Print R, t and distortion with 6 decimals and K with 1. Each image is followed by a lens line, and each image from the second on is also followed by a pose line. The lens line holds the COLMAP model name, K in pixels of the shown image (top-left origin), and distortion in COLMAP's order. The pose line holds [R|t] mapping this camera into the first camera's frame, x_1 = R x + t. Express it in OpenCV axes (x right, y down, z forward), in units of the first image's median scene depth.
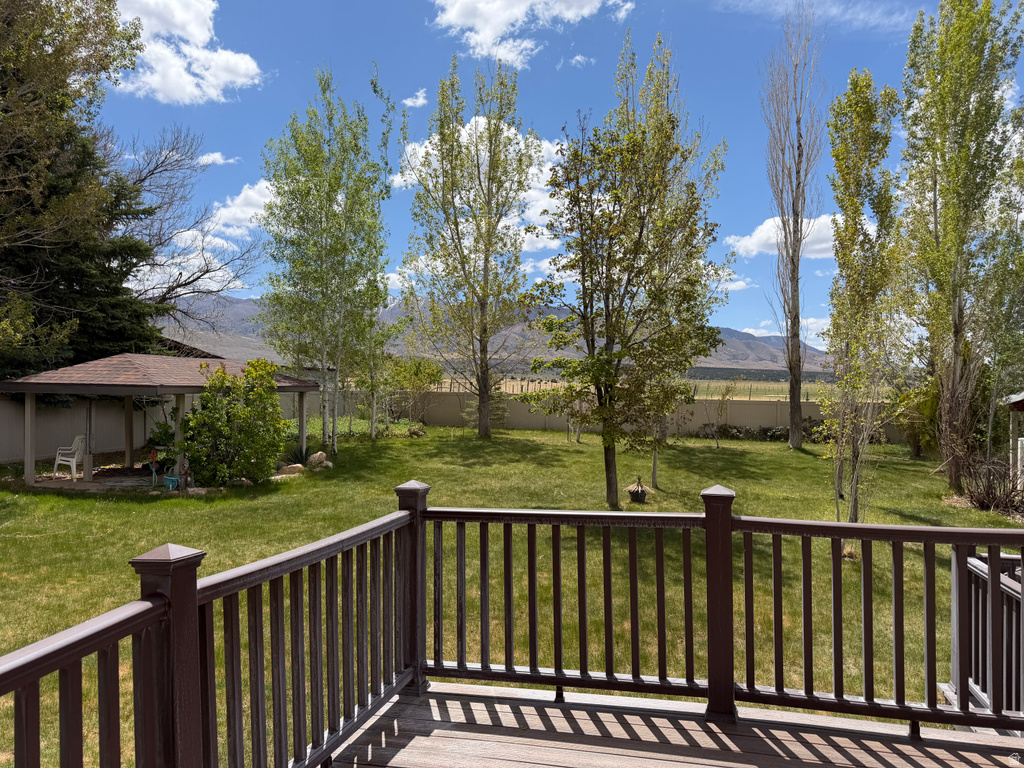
lens RADIAL K [[721.4, 0, 518.2], [0, 721.4, 387.6], [0, 0, 1]] dist [0.072200, -0.085284]
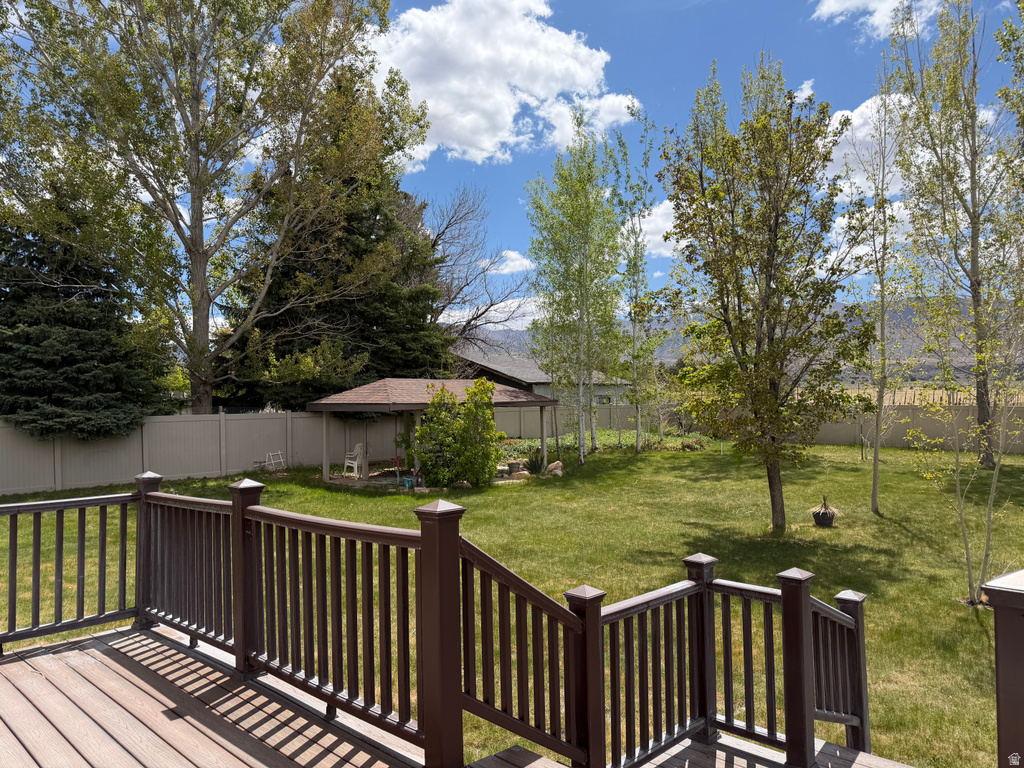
lens RADIAL K [[721.4, 0, 515.7], [0, 721.4, 382.5], [0, 0, 1]] dist [0.072200, -0.085284]
pose [[0.863902, -0.034966, -0.502445, 0.302131], [0.021281, 0.999230, -0.032948, 0.006687], [0.503210, 0.017771, 0.863981, 0.046347]]
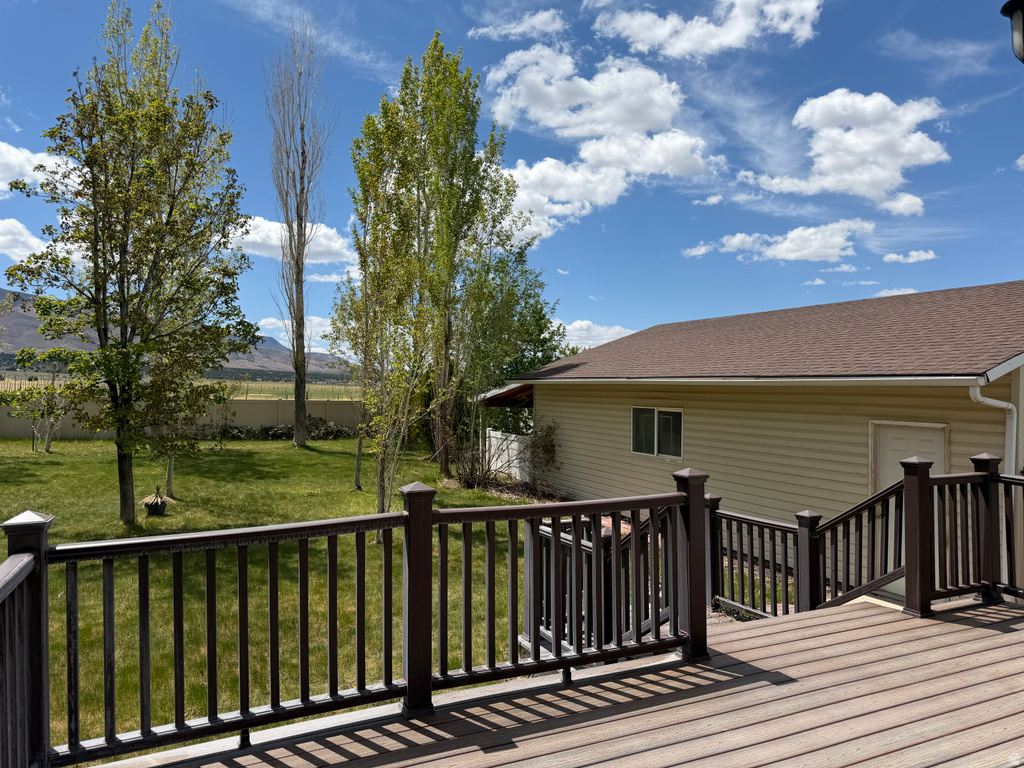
lens RADIAL K [[721.4, 0, 506.0], [0, 721.4, 381.7], [0, 0, 1]] dist [0.072200, -0.085284]
pose [[0.779696, 0.009685, 0.626083, -0.062429], [-0.004741, 0.999943, -0.009564, 0.001760], [-0.626140, 0.004489, 0.779698, 0.033514]]
